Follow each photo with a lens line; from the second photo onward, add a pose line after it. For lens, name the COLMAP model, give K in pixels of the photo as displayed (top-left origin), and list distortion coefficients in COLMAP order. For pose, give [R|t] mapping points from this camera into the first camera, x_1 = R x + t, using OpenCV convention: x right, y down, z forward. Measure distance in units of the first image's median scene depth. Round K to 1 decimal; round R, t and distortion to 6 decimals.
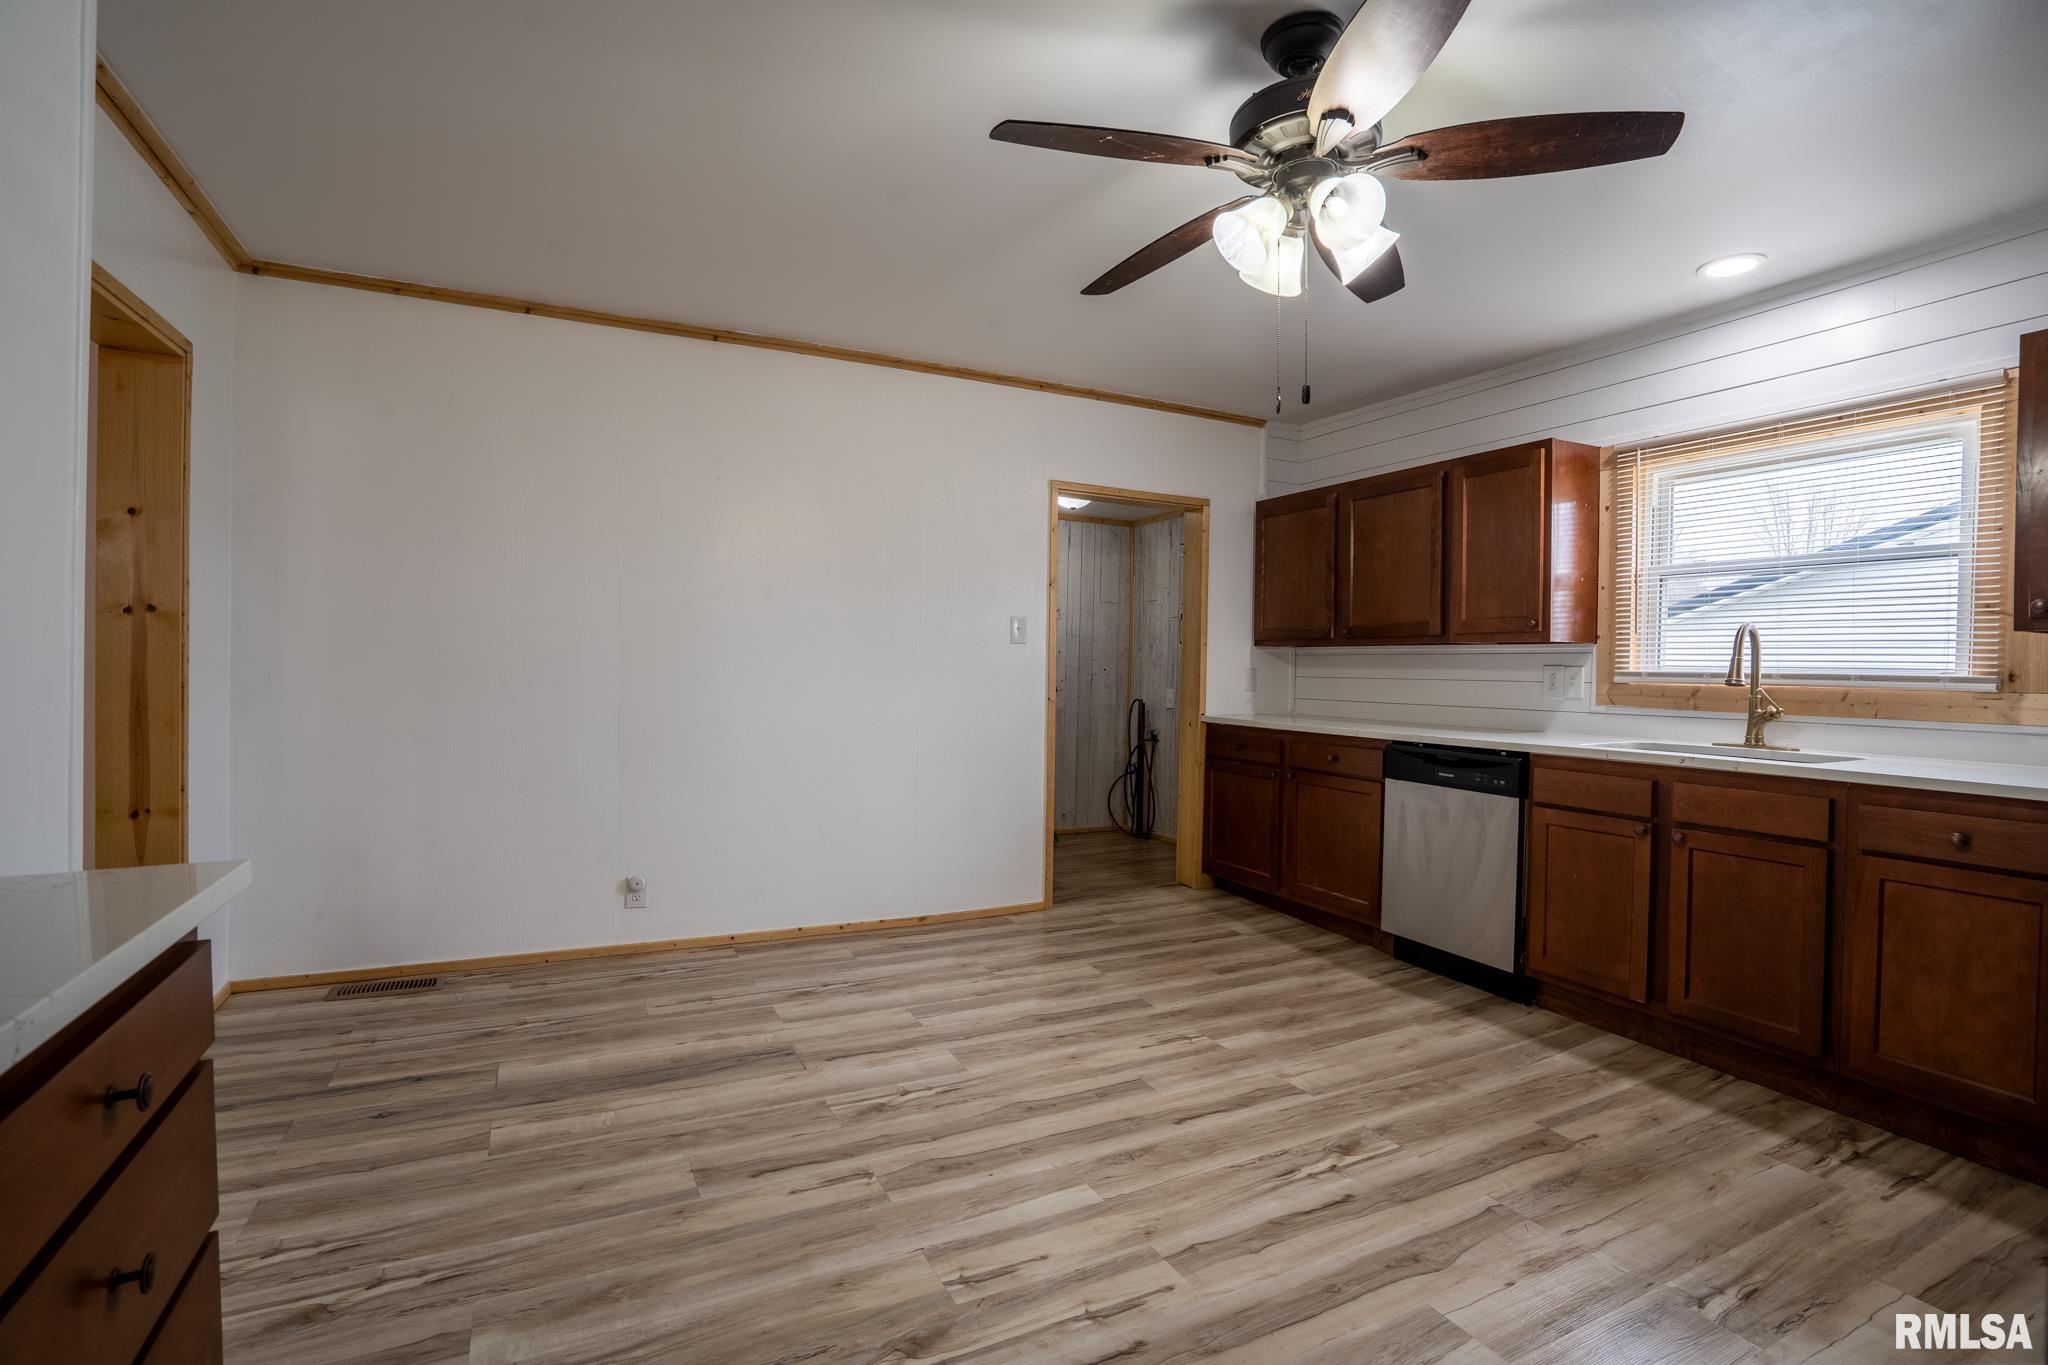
lens RADIAL K [[951.1, 0, 1021.2], [0, 951.1, 680.4], [0, 0, 1]] dist [-0.058690, 0.024442]
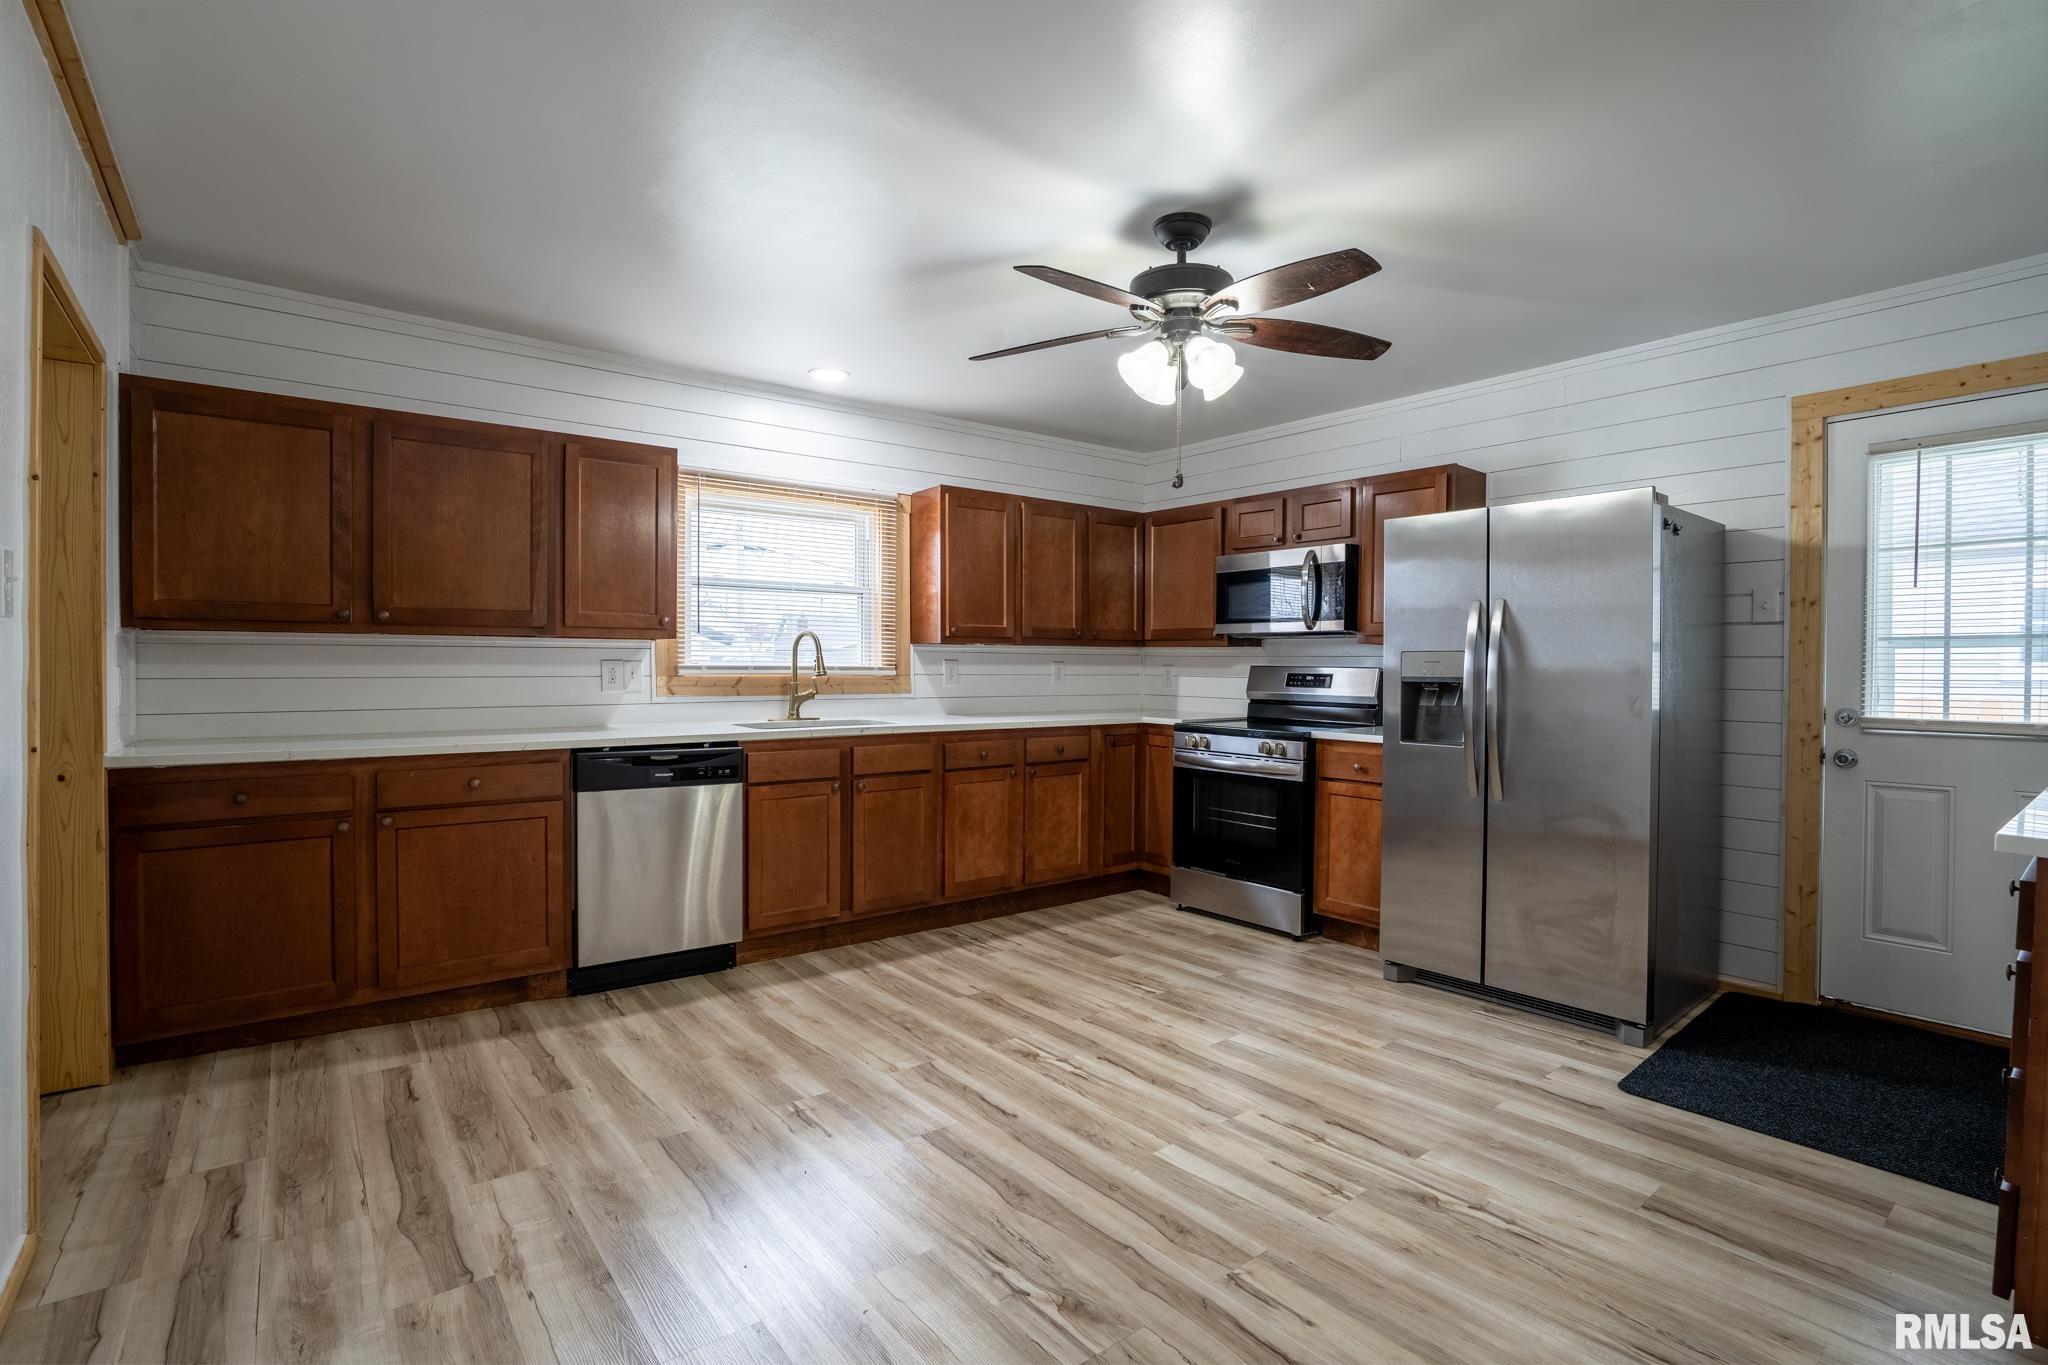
lens RADIAL K [[951.1, 0, 1021.2], [0, 951.1, 680.4], [0, 0, 1]] dist [-0.058690, 0.024442]
pose [[-0.201834, -0.031938, 0.978899, -0.713893], [0.004303, 0.999430, 0.033495, -0.034992], [-0.979410, 0.010973, -0.201581, 1.029827]]
